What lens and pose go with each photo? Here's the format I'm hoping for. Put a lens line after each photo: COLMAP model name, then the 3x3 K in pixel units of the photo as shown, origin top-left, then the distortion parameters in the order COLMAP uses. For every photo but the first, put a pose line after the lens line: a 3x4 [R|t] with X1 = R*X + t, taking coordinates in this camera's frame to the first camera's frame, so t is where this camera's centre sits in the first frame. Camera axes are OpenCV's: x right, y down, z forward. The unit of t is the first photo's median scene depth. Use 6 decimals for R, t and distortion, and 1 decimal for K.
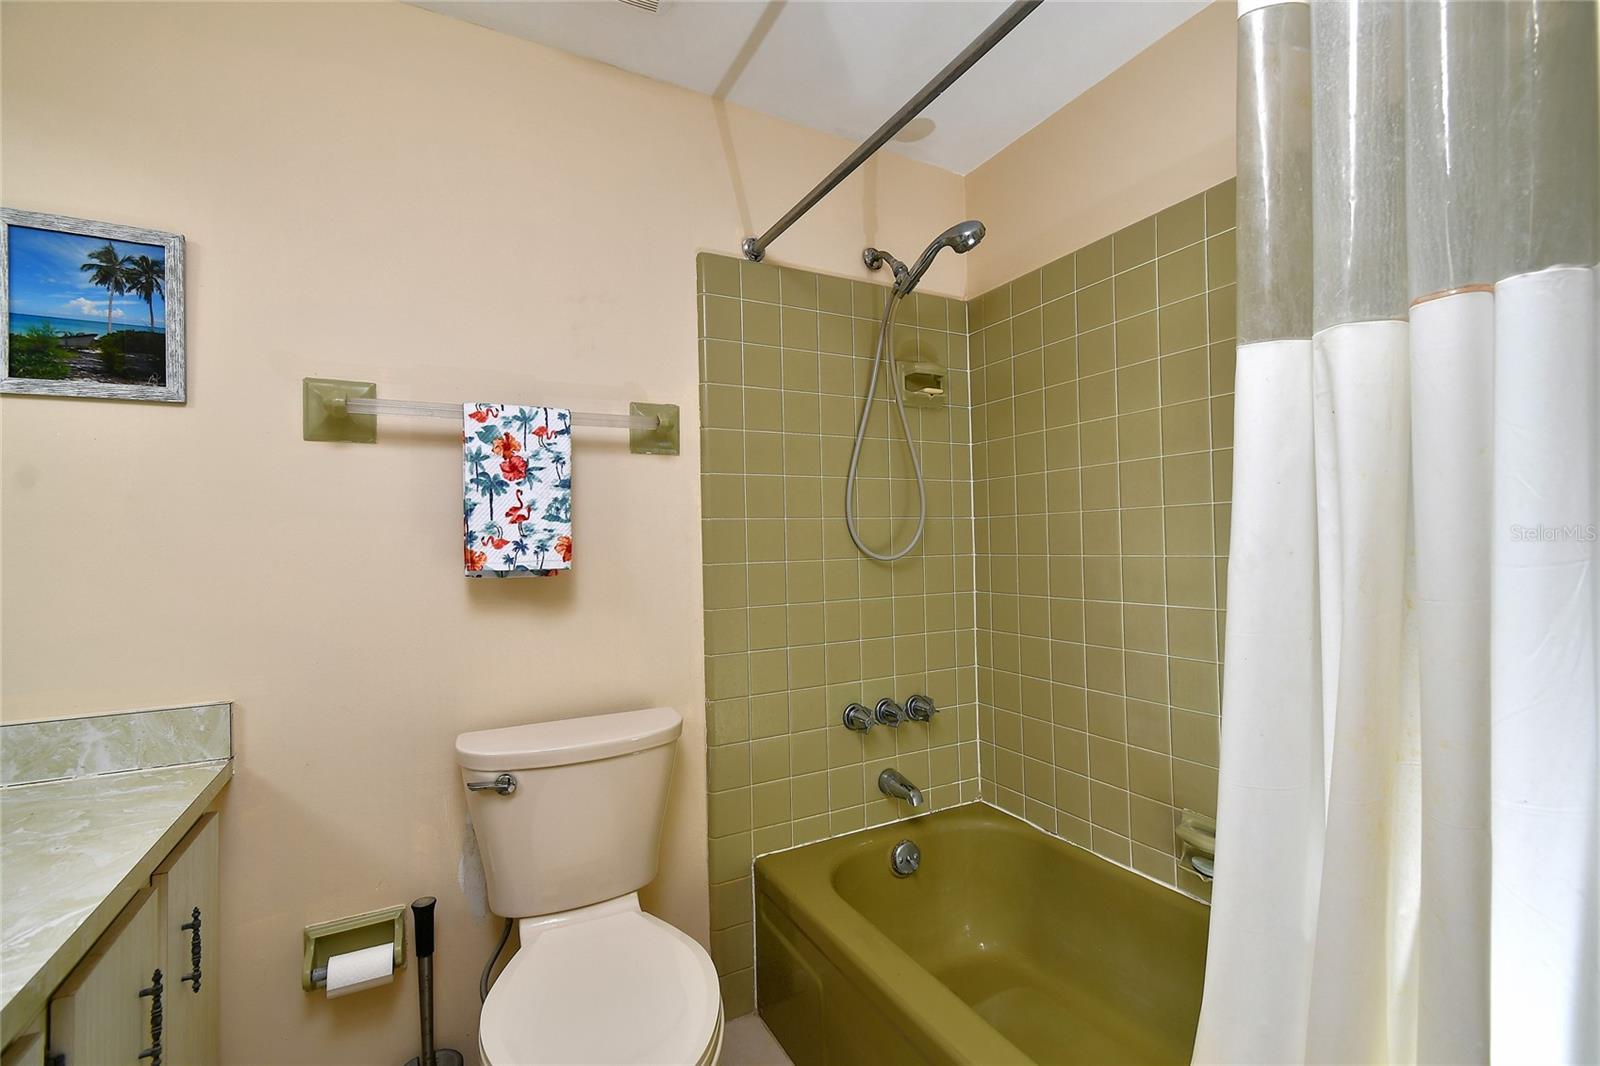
lens RADIAL K [[704.5, 0, 828.5], [0, 704.5, 528.6], [0, 0, 1]] dist [-0.001070, -0.000874]
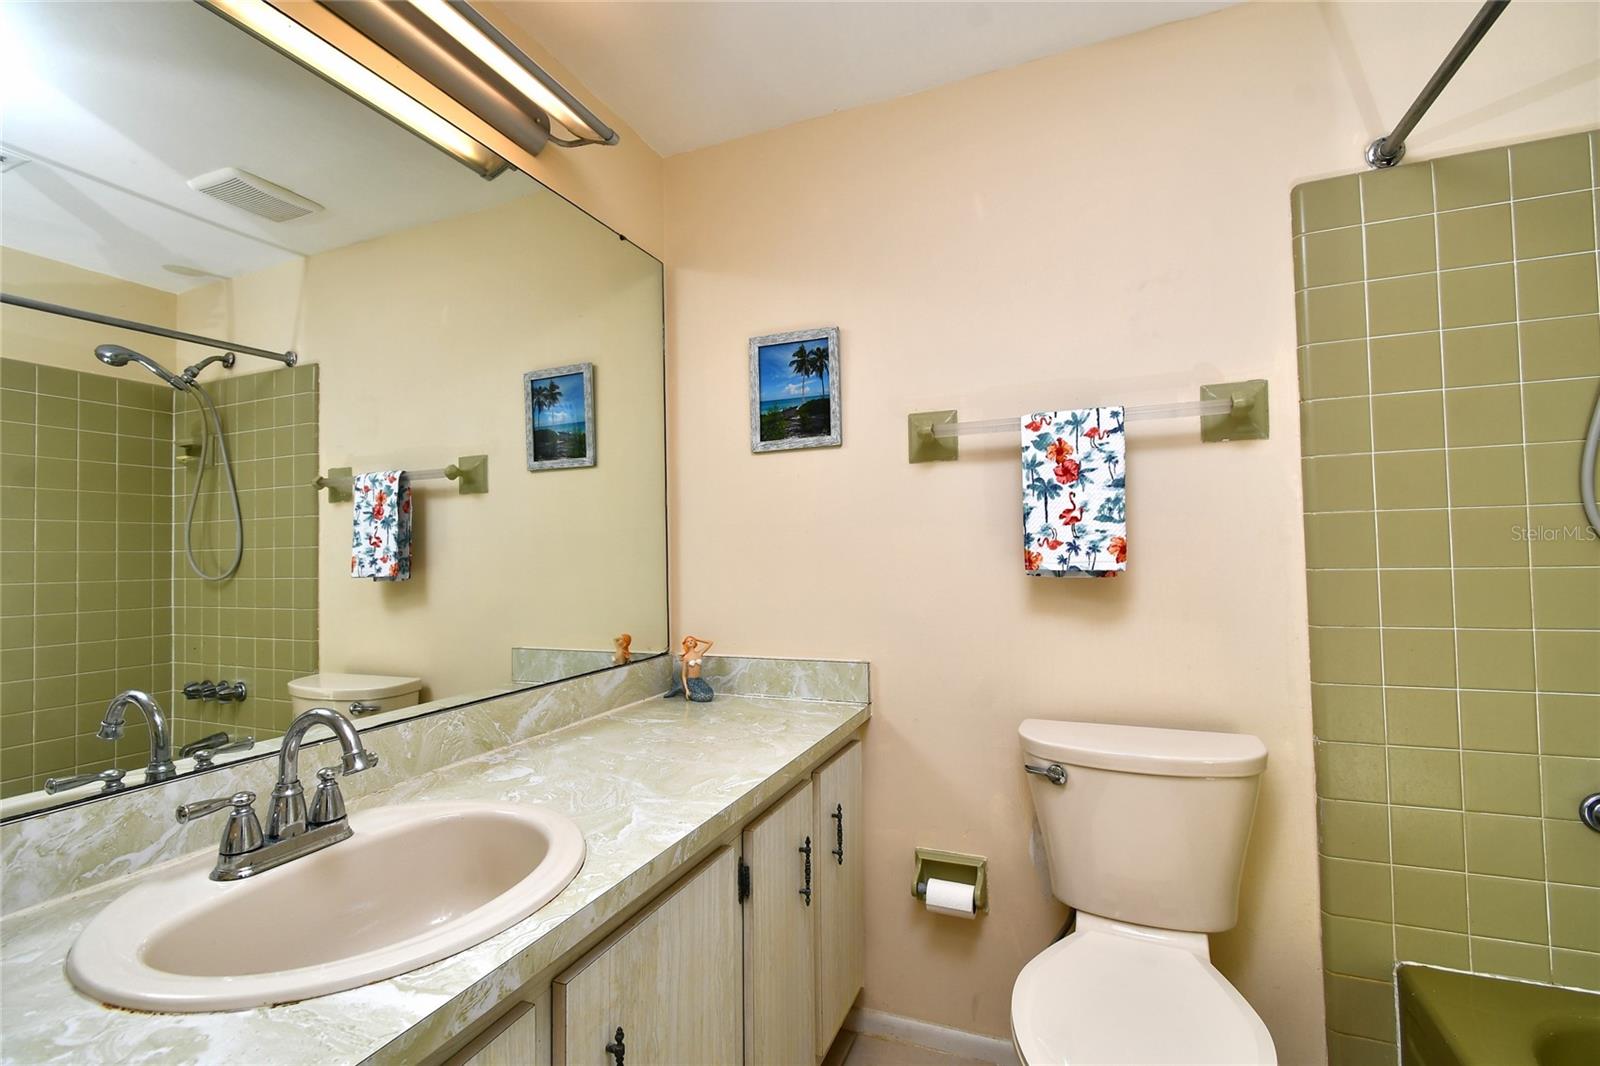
lens RADIAL K [[704.9, 0, 806.6], [0, 704.9, 533.7], [0, 0, 1]] dist [0.001531, 0.000029]
pose [[0.624289, -0.013723, -0.781073, 0.123553], [0.019586, 0.999806, -0.001911, -0.000177], [0.780948, -0.014105, 0.624437, 0.056252]]
